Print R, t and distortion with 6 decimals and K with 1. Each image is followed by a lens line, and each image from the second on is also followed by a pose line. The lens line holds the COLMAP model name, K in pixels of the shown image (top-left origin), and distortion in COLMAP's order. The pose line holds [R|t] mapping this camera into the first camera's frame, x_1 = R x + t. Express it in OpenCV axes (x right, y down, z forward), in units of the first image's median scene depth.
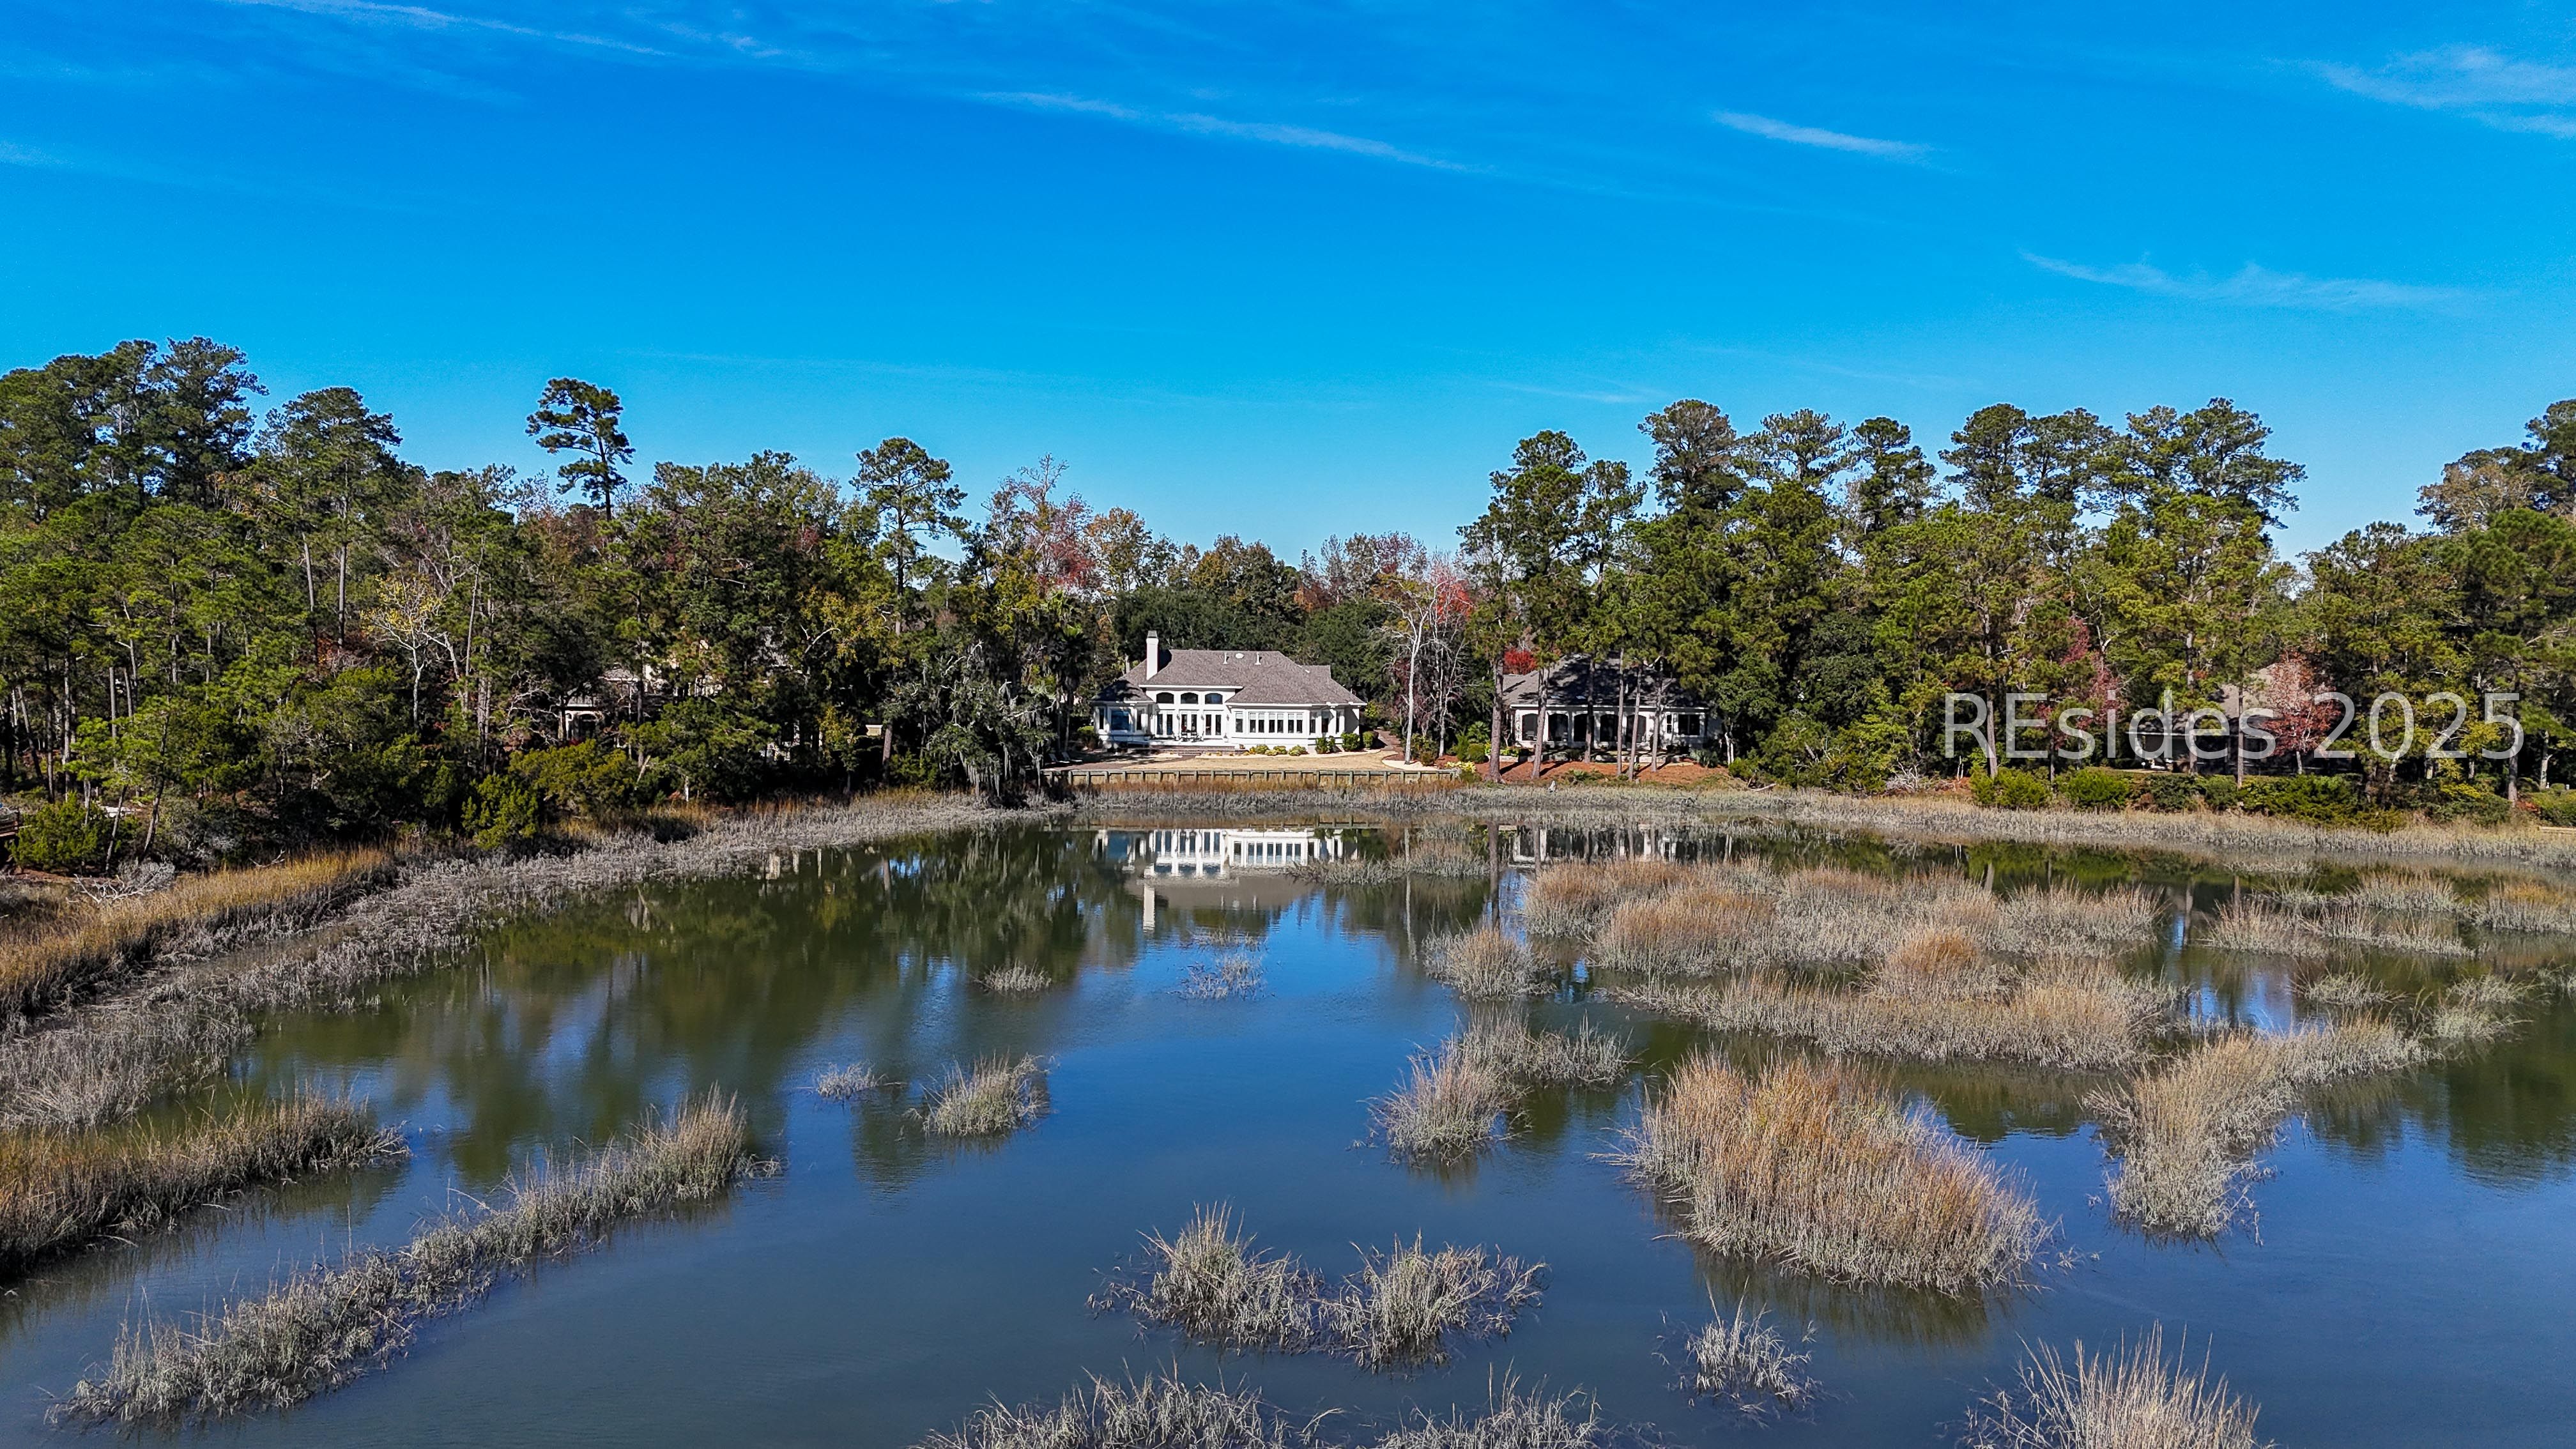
lens RADIAL K [[1154.8, 0, 1288.0], [0, 1154.8, 724.5], [0, 0, 1]] dist [0.027437, -0.000364]
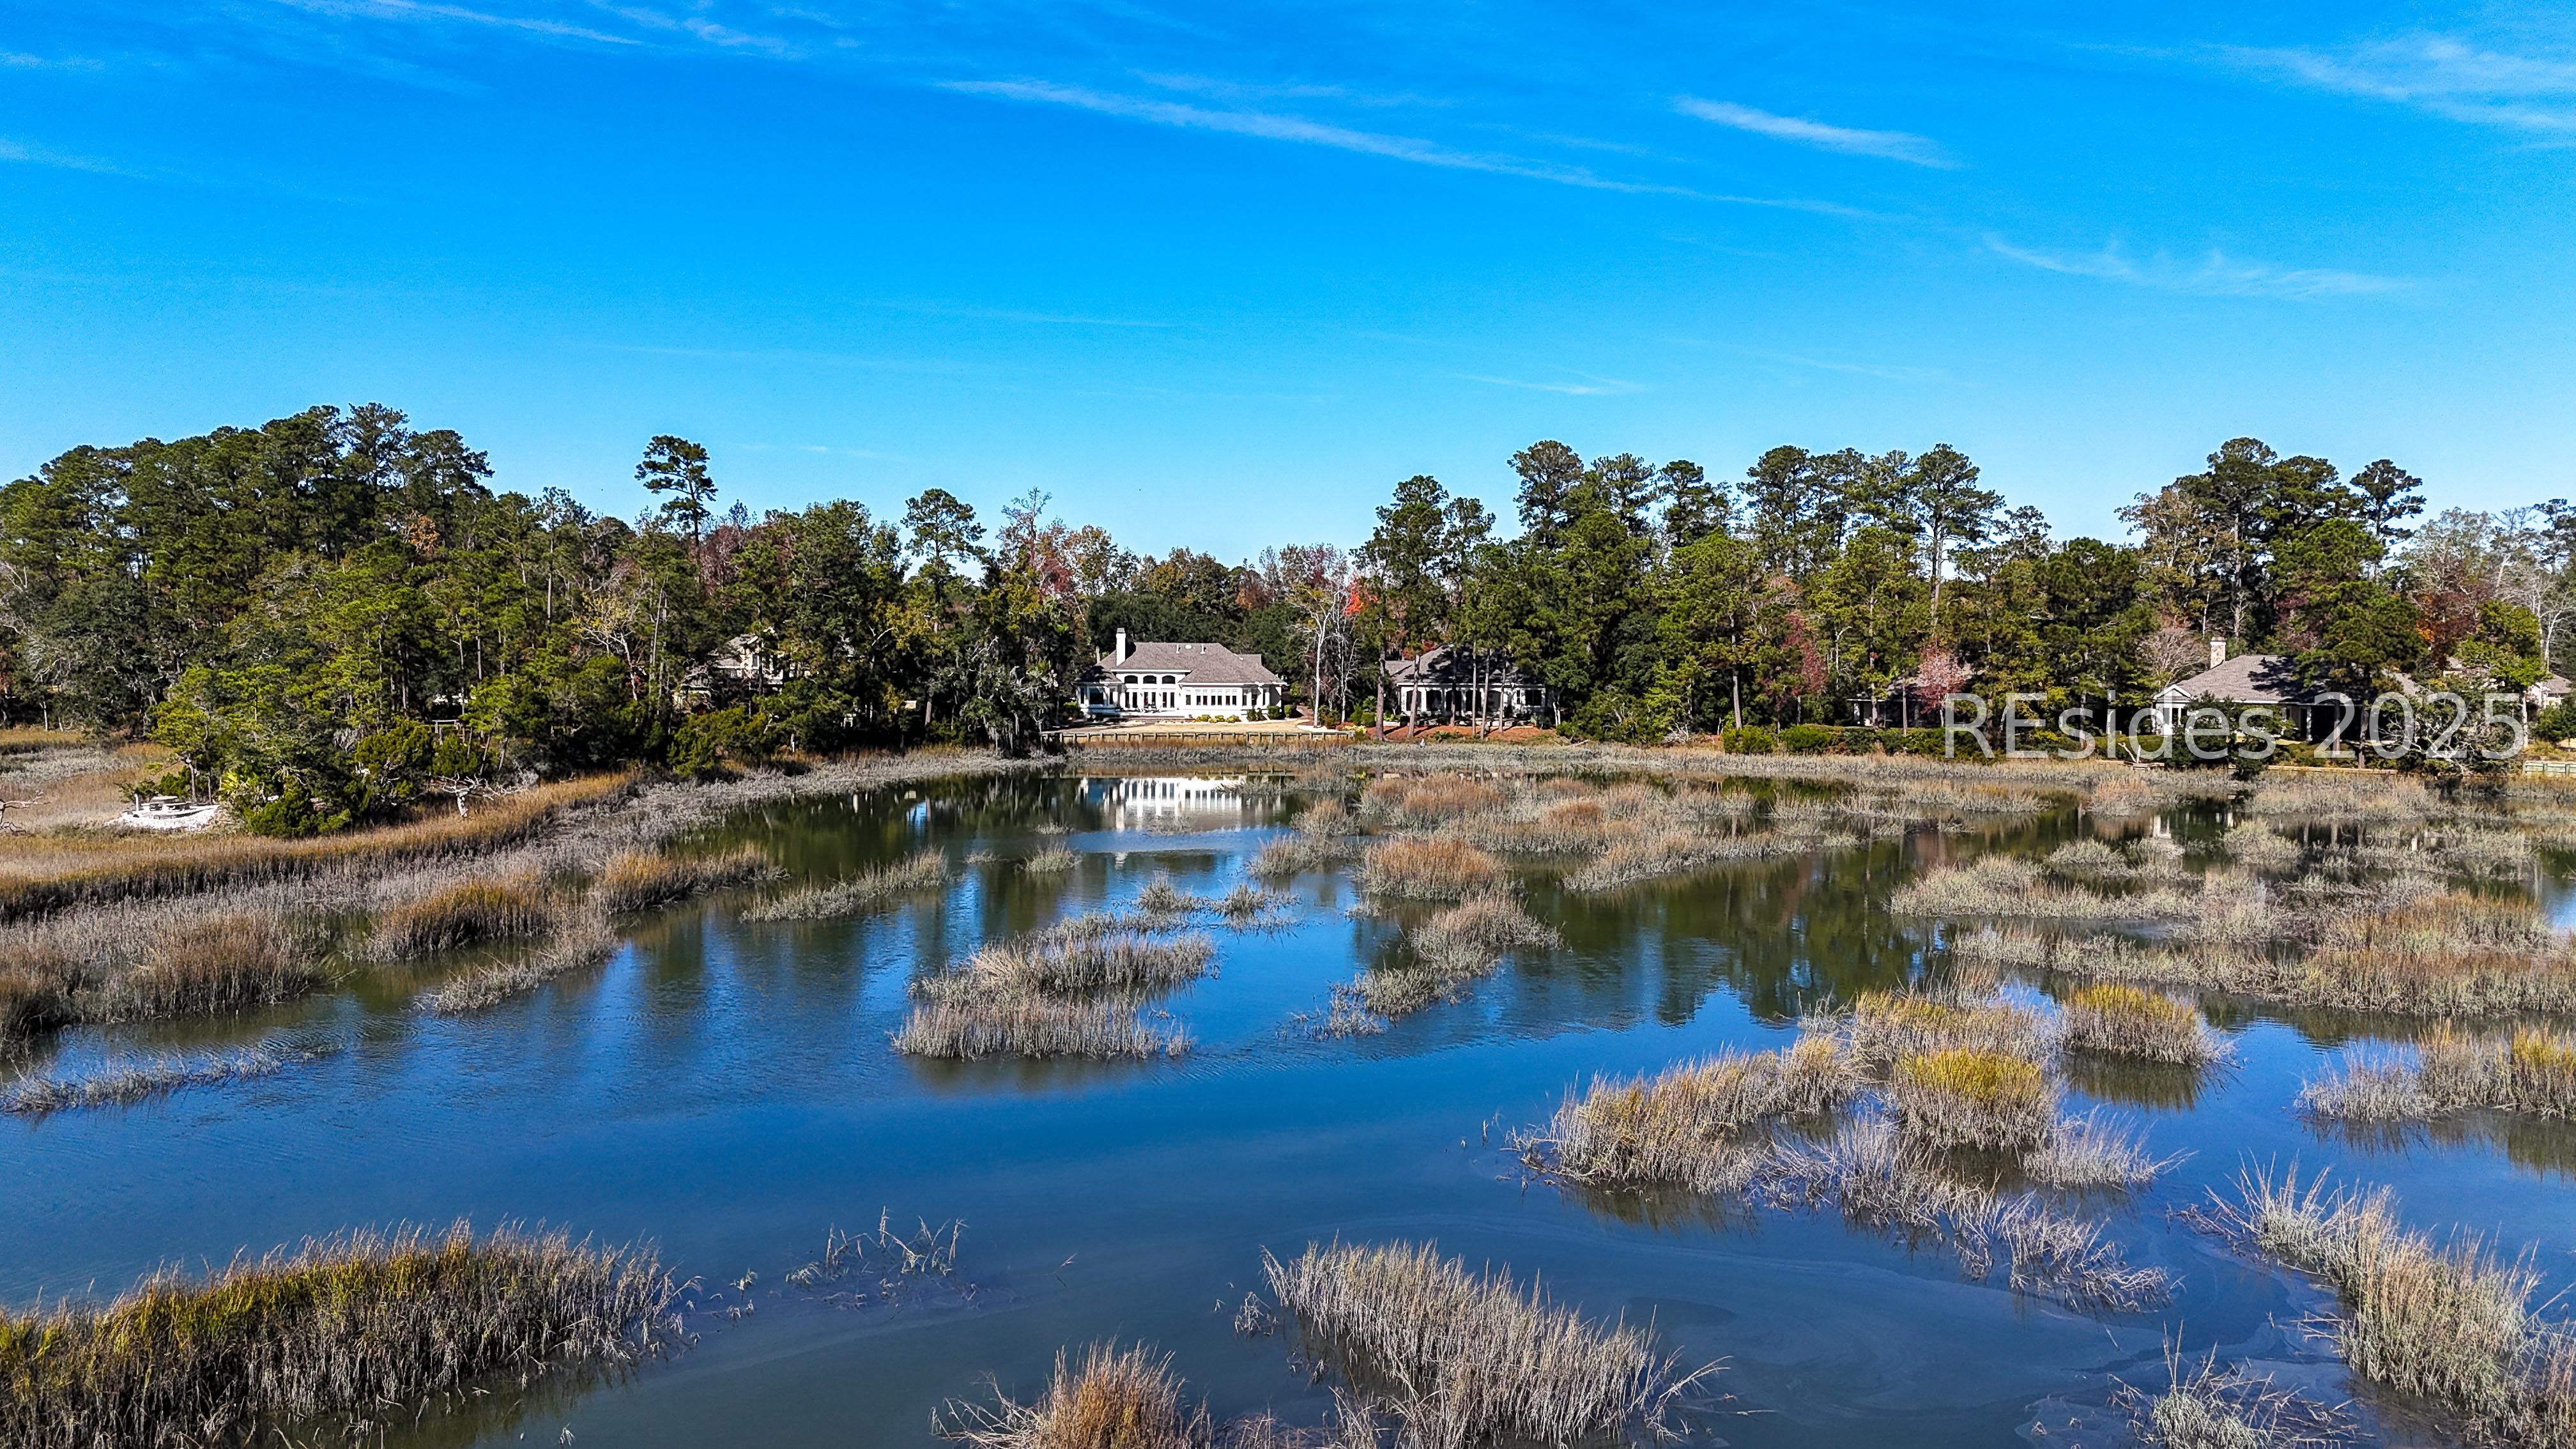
lens RADIAL K [[1866.9, 0, 1288.0], [0, 1866.9, 724.5], [0, 0, 1]] dist [0.089030, -0.133865]
pose [[0.999326, -0.005611, -0.036278, 0.148648], [0.004688, 0.999665, -0.025471, 0.083771], [0.036409, 0.025284, 0.999017, -1.121725]]
